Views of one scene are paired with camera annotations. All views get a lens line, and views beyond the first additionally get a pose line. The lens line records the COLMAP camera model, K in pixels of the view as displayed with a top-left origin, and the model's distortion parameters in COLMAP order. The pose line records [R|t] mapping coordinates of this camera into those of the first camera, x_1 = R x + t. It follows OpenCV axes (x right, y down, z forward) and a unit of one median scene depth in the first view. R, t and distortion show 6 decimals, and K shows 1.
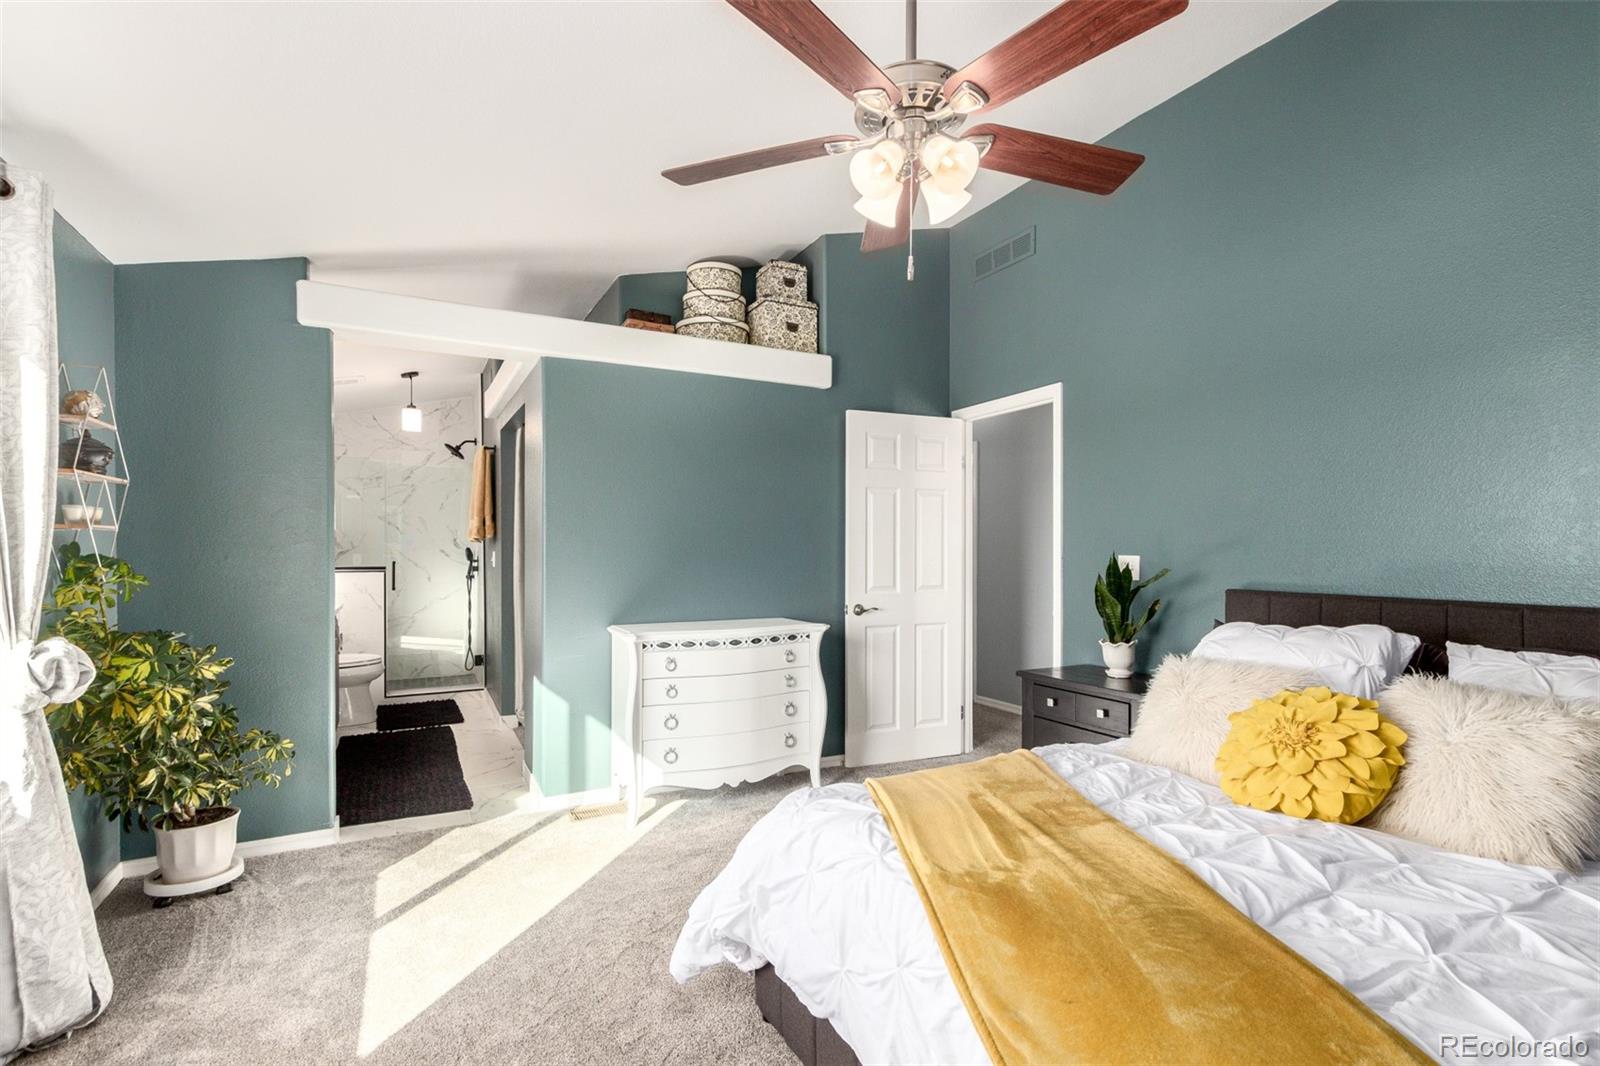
lens RADIAL K [[737.7, 0, 801.1], [0, 737.7, 542.2], [0, 0, 1]] dist [0.005780, -0.000639]
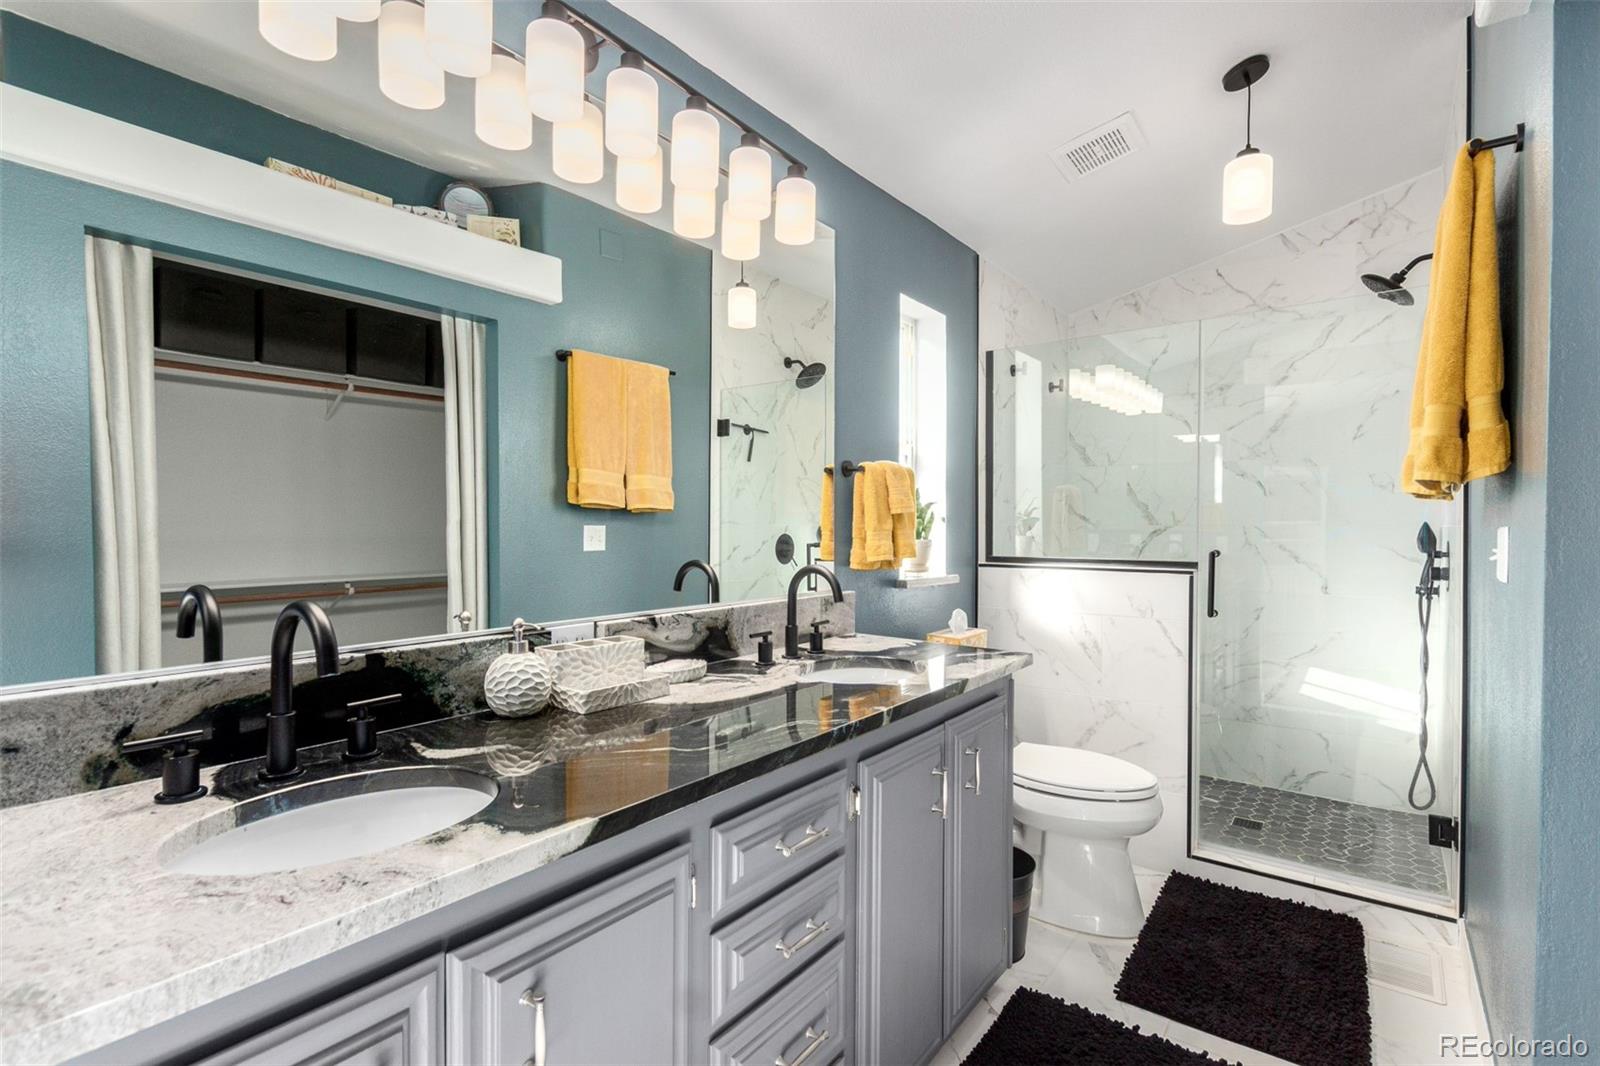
lens RADIAL K [[737.7, 0, 837.4], [0, 737.7, 546.5], [0, 0, 1]] dist [0.005780, -0.000639]
pose [[0.437863, 0.024814, -0.898699, -0.228007], [-0.001019, 0.999632, 0.027105, 0.010460], [0.899041, -0.010952, 0.437727, 0.540547]]
